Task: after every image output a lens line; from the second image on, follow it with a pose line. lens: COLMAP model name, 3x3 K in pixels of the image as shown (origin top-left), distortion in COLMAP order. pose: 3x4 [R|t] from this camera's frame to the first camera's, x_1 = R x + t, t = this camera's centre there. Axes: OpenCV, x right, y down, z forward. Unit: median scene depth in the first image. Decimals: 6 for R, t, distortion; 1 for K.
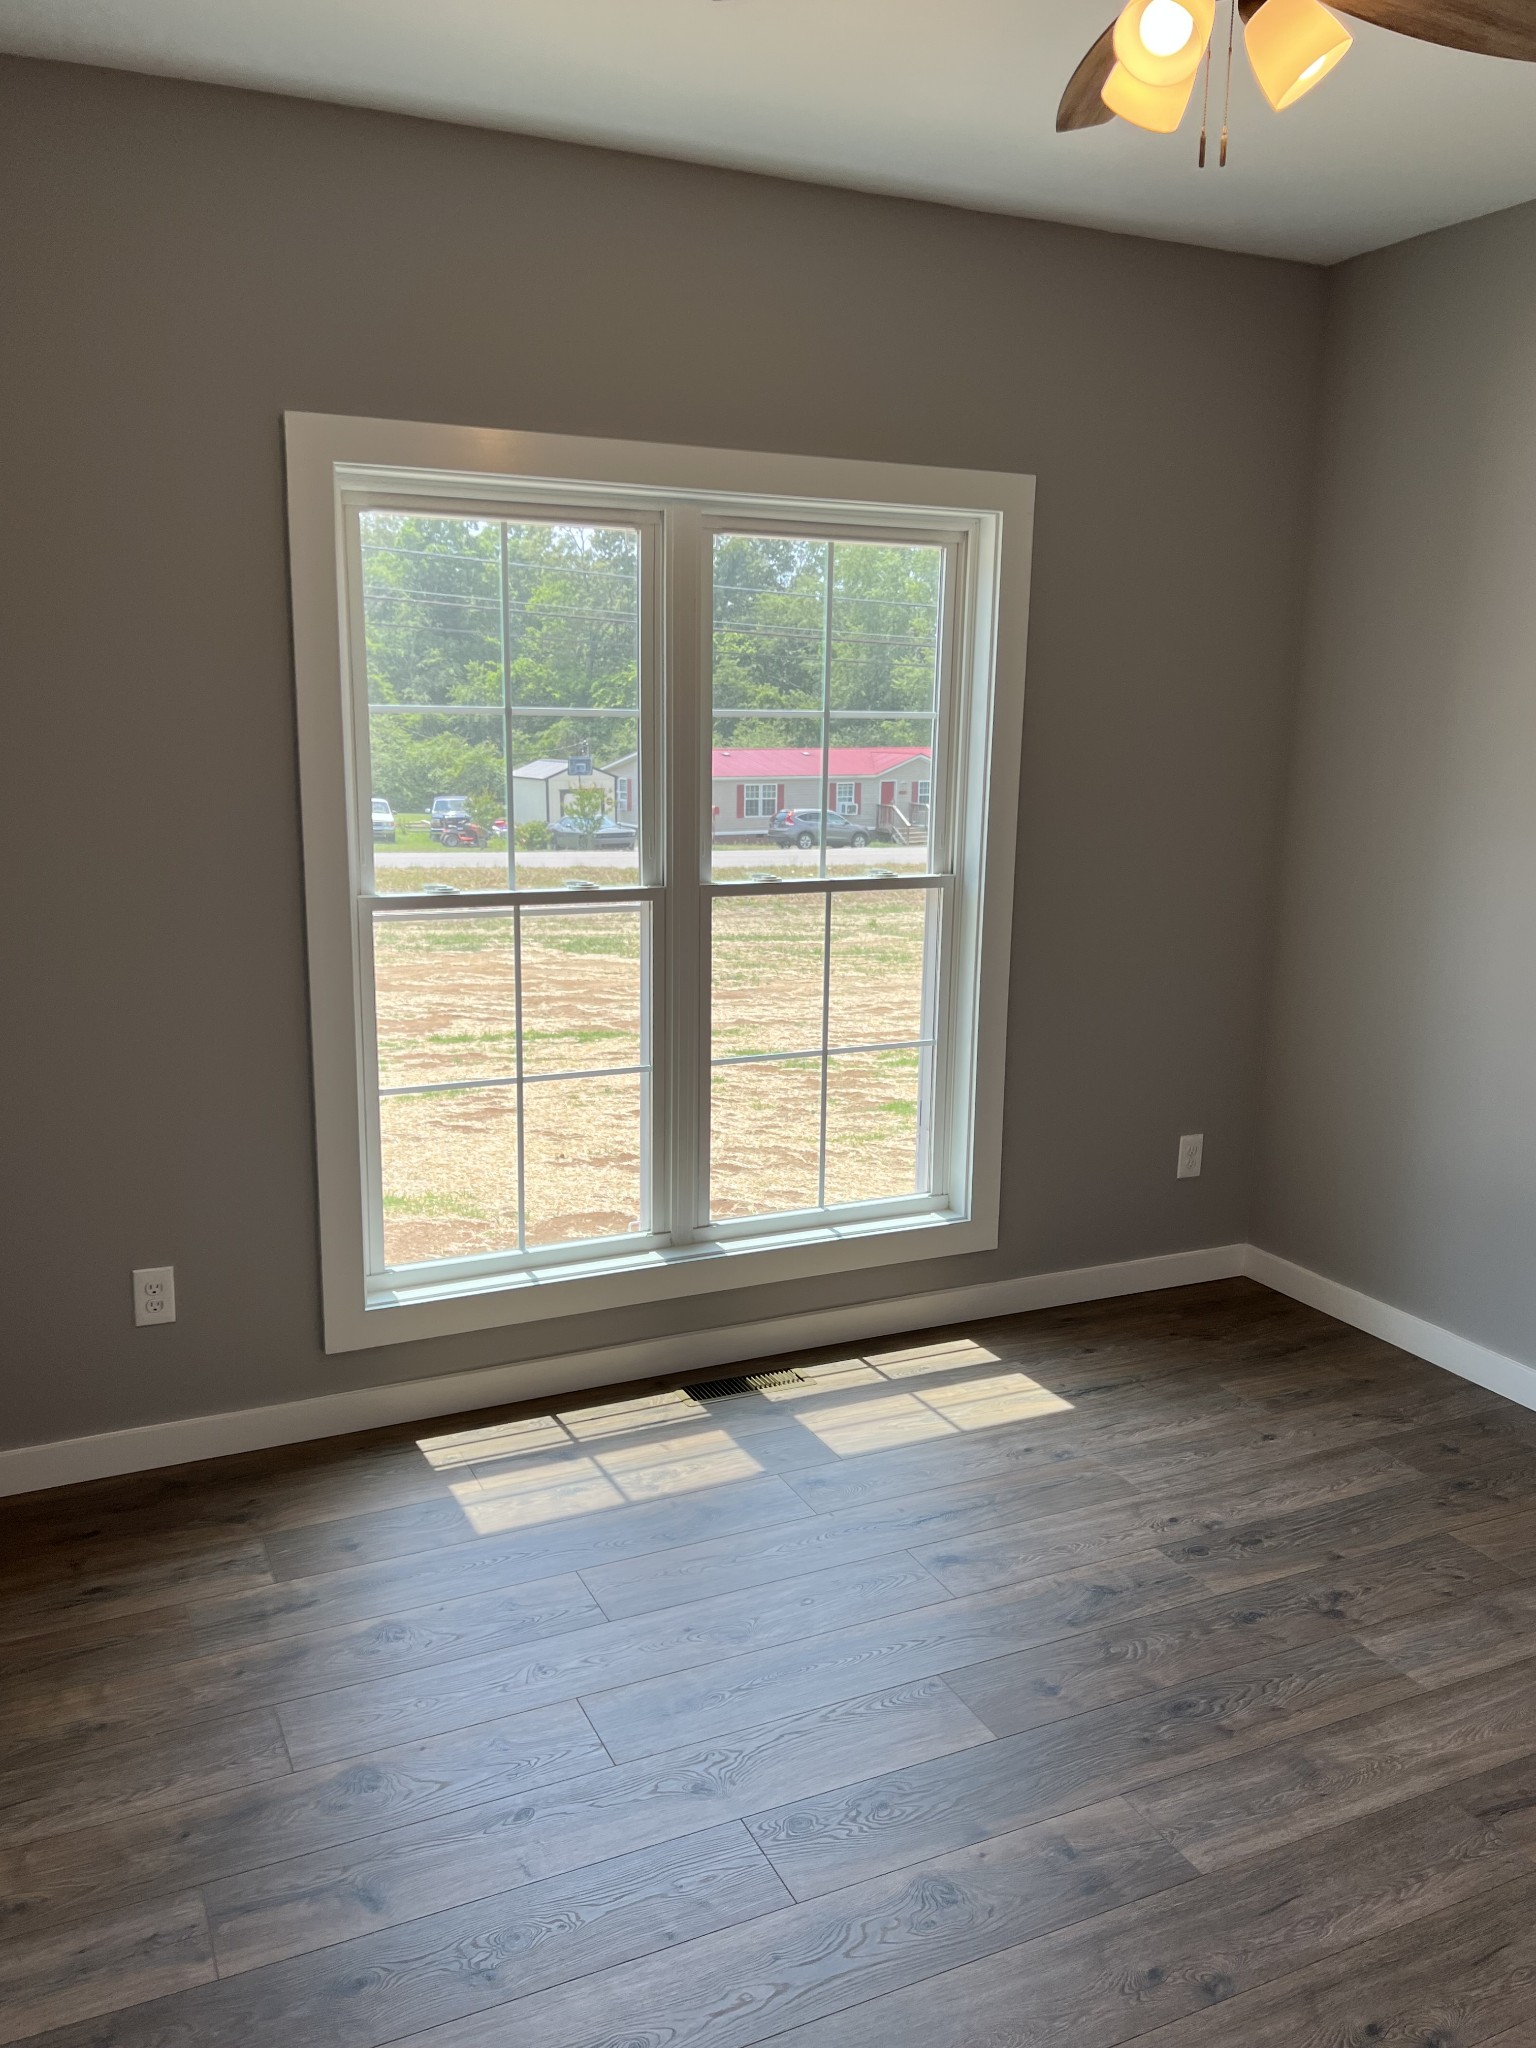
lens RADIAL K [[1640.8, 0, 768.0], [0, 1640.8, 1024.0], [0, 0, 1]] dist [0.106847, -0.115445]
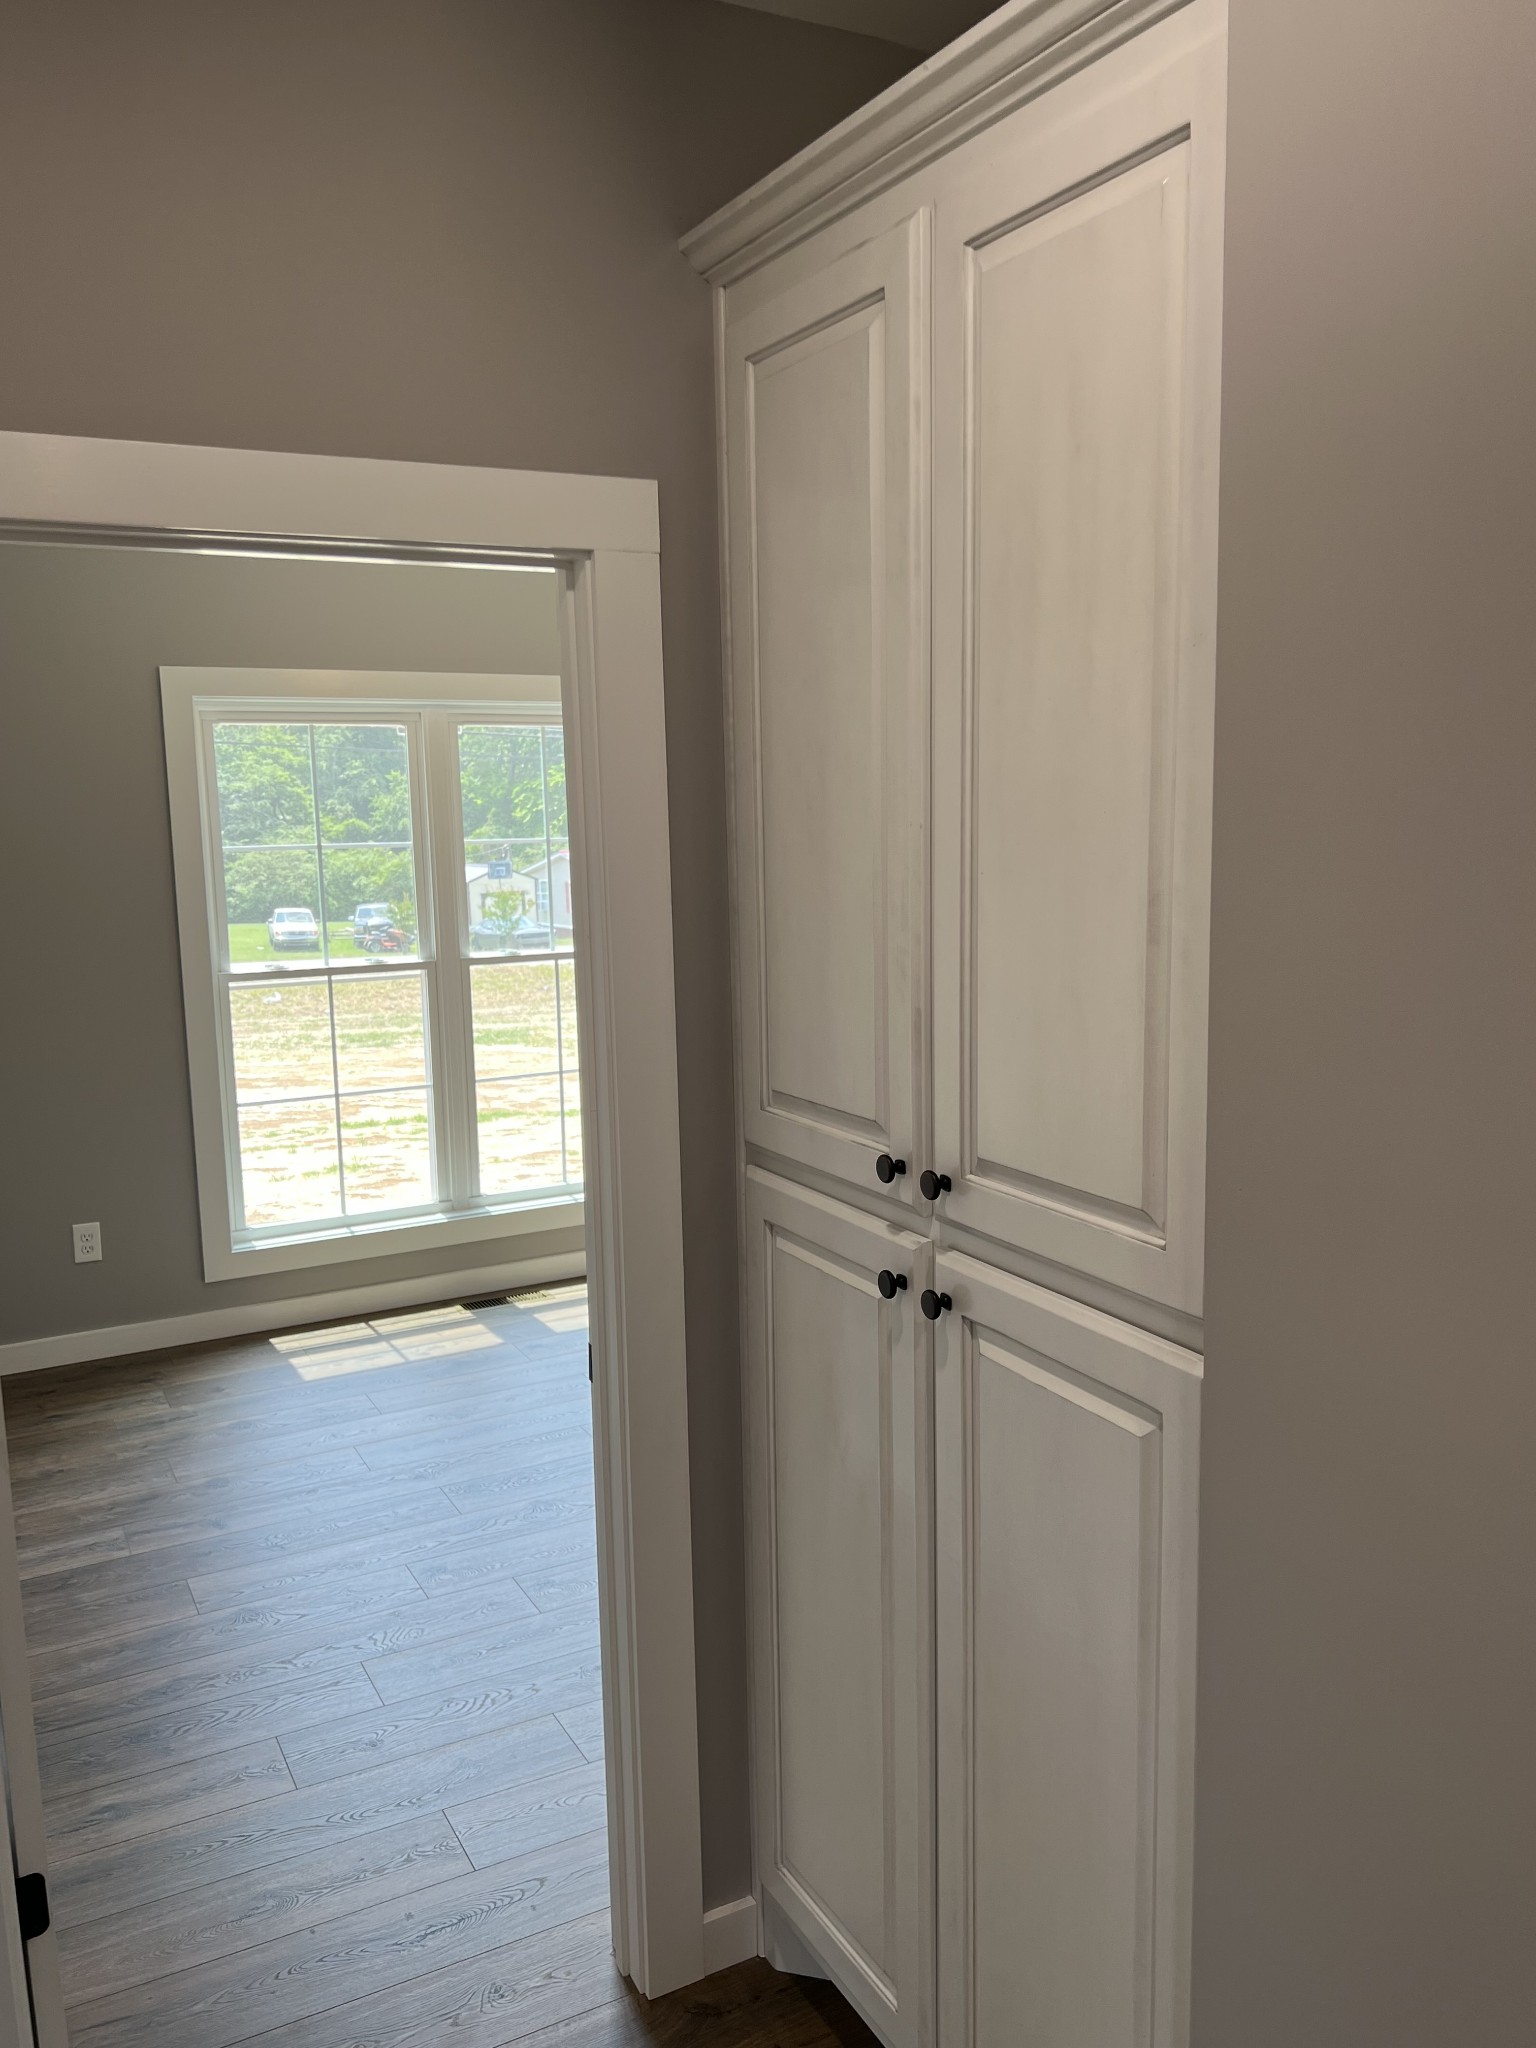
lens RADIAL K [[1611.9, 0, 768.0], [0, 1611.9, 1024.0], [0, 0, 1]] dist [0.074177, -0.082484]
pose [[0.998095, -0.040935, 0.046159, 0.172415], [0.043405, 0.997605, -0.053856, 0.066662], [-0.043844, 0.055757, 0.997481, -0.470644]]
